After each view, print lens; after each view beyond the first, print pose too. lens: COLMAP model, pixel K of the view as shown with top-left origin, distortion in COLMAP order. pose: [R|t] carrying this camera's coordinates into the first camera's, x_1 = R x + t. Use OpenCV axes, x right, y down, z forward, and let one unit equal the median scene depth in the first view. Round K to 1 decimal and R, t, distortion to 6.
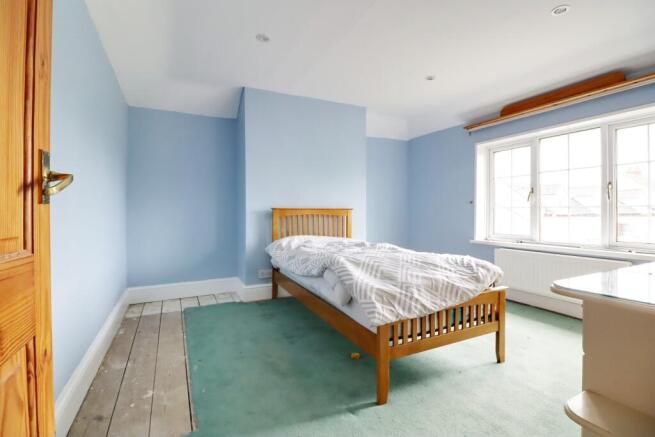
lens RADIAL K [[303.6, 0, 329.0], [0, 303.6, 212.5], [0, 0, 1]] dist [0.002321, -0.013175]
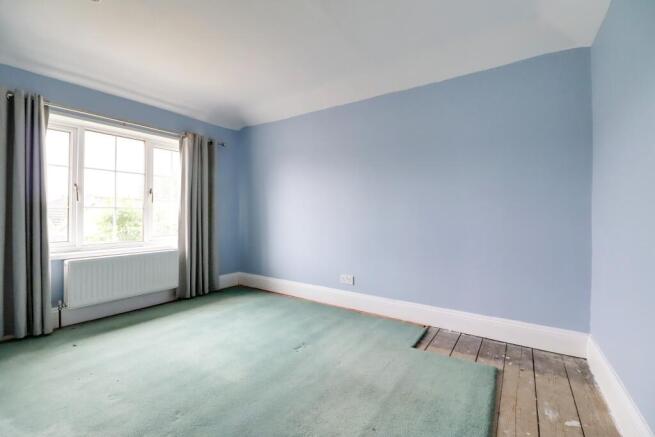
lens RADIAL K [[303.6, 0, 329.0], [0, 303.6, 212.5], [0, 0, 1]] dist [0.002321, -0.013175]
pose [[-0.506547, 0.001354, 0.862211, -0.442099], [0.001979, 0.999998, -0.000407, -0.001394], [-0.862210, 0.001500, -0.506548, 0.889473]]
